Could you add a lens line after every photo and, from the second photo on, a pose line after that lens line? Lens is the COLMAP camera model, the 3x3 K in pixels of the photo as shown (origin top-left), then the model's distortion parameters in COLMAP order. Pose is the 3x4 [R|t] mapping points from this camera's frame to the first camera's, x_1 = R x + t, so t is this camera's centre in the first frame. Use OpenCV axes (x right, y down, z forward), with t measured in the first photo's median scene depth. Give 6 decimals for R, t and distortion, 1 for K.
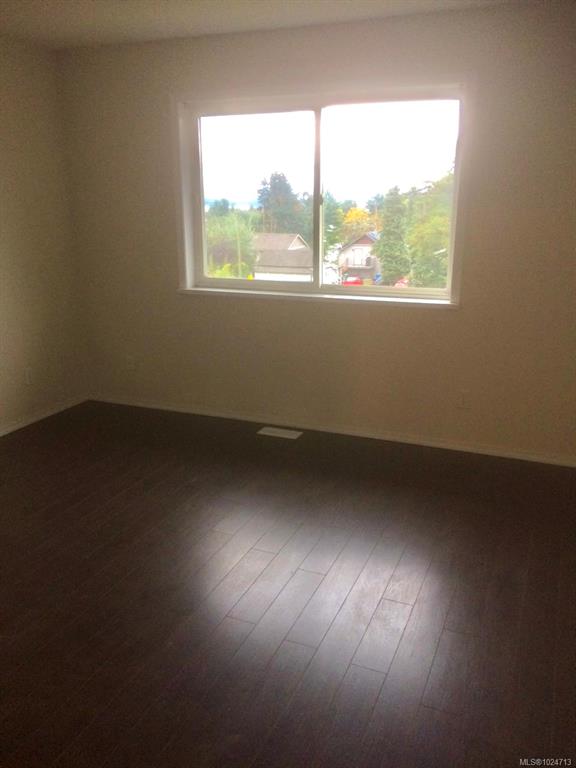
lens RADIAL K [[653.4, 0, 288.0], [0, 653.4, 384.0], [0, 0, 1]] dist [0.004458, -0.006326]
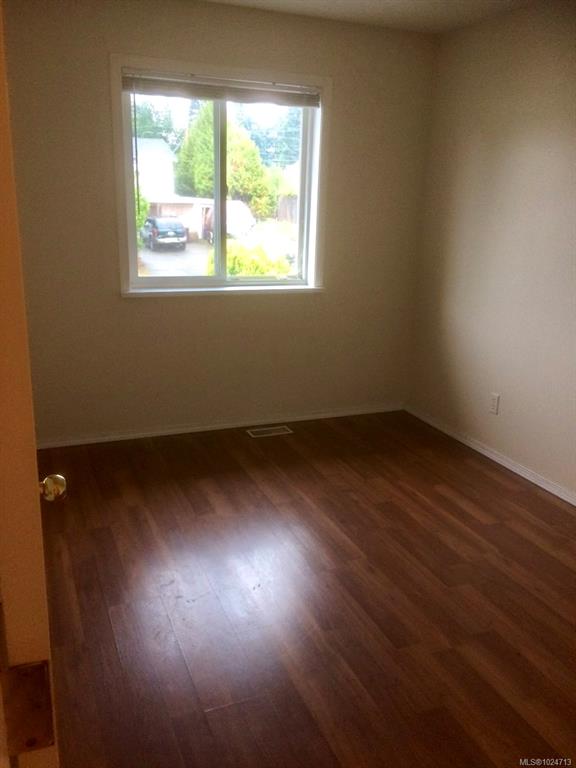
lens RADIAL K [[653.4, 0, 288.0], [0, 653.4, 384.0], [0, 0, 1]] dist [0.004458, -0.006326]
pose [[0.702578, -0.170453, 0.690891, -0.613617], [0.163592, 0.983573, 0.076302, -0.059492], [-0.692548, 0.059416, 0.718921, 0.268658]]
